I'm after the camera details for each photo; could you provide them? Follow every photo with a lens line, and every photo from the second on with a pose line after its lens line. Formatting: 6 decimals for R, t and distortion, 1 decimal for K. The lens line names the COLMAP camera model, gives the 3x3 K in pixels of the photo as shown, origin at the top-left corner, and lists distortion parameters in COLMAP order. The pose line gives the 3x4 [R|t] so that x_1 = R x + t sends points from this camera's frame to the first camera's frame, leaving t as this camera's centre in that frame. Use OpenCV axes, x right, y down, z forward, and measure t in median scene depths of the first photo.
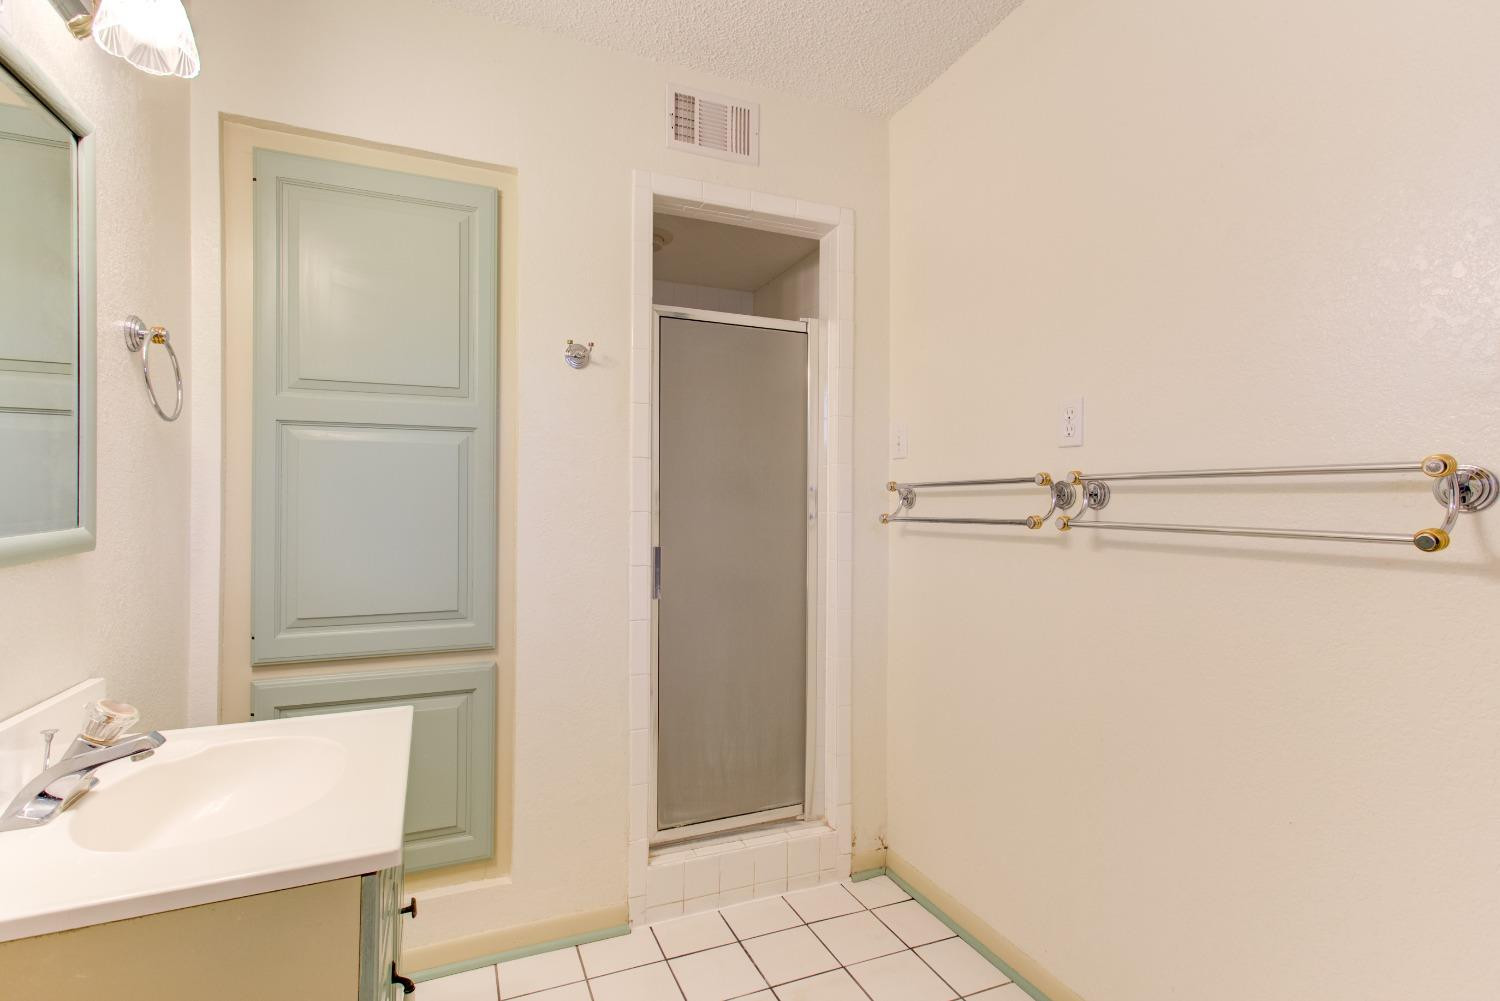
lens RADIAL K [[728.6, 0, 747.0], [0, 728.6, 499.2], [0, 0, 1]] dist [0.011239, 0.002590]
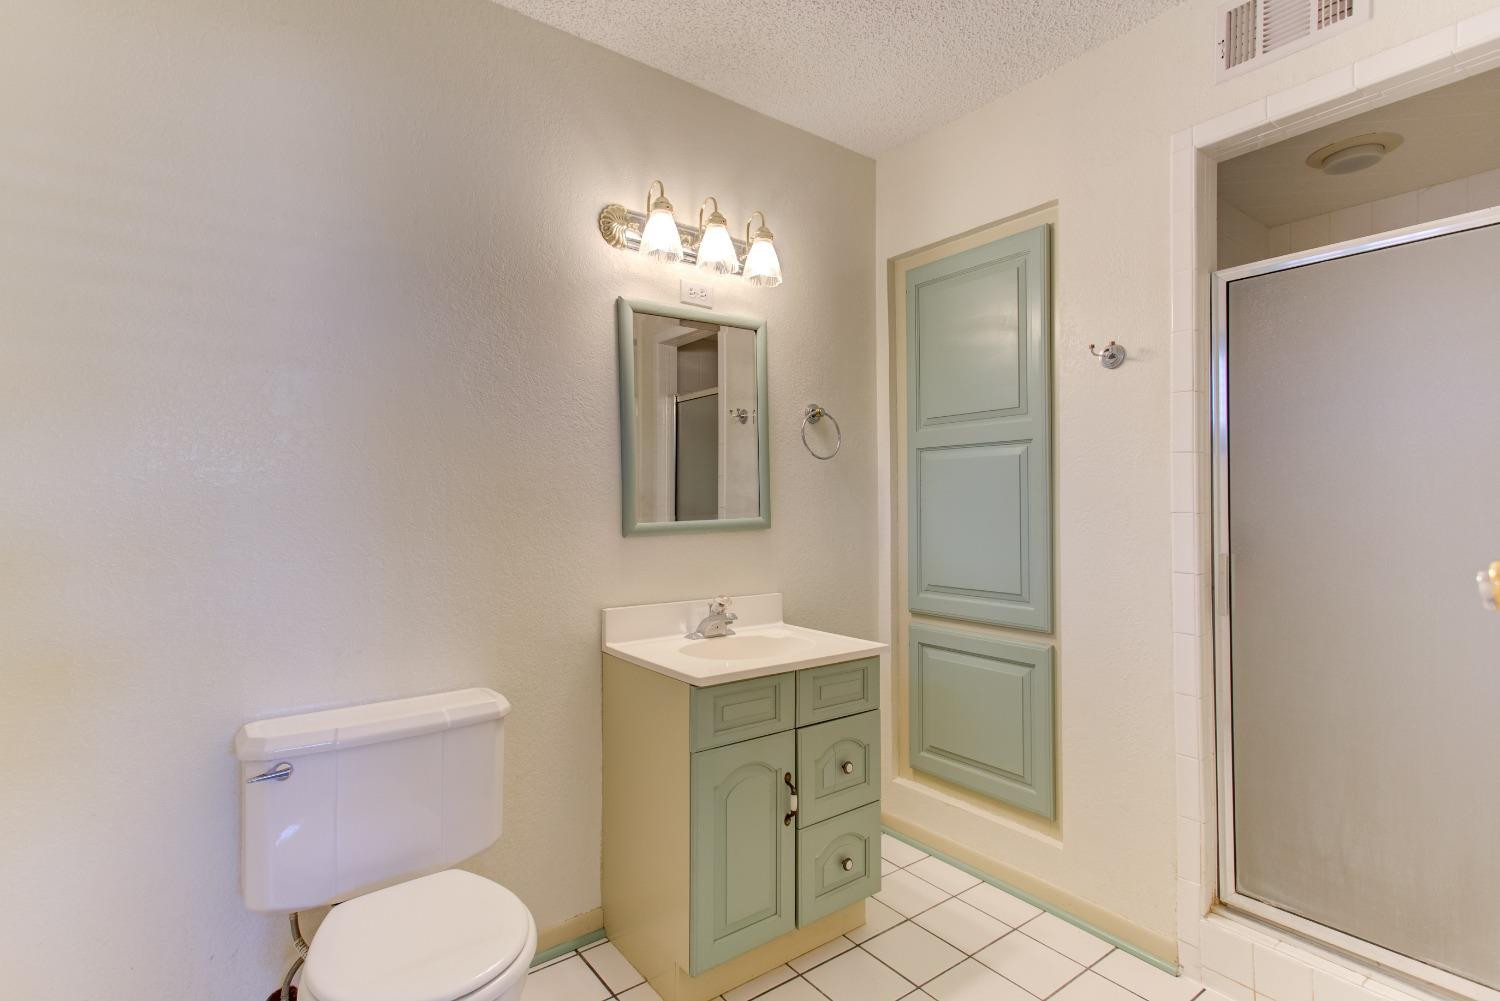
lens RADIAL K [[728.6, 0, 745.9], [0, 728.6, 503.3], [0, 0, 1]] dist [0.011239, 0.002590]
pose [[0.231414, -0.006558, -0.972833, 0.644742], [0.007660, 0.999959, -0.004918, 0.006257], [0.972825, -0.006314, 0.231455, 0.288772]]
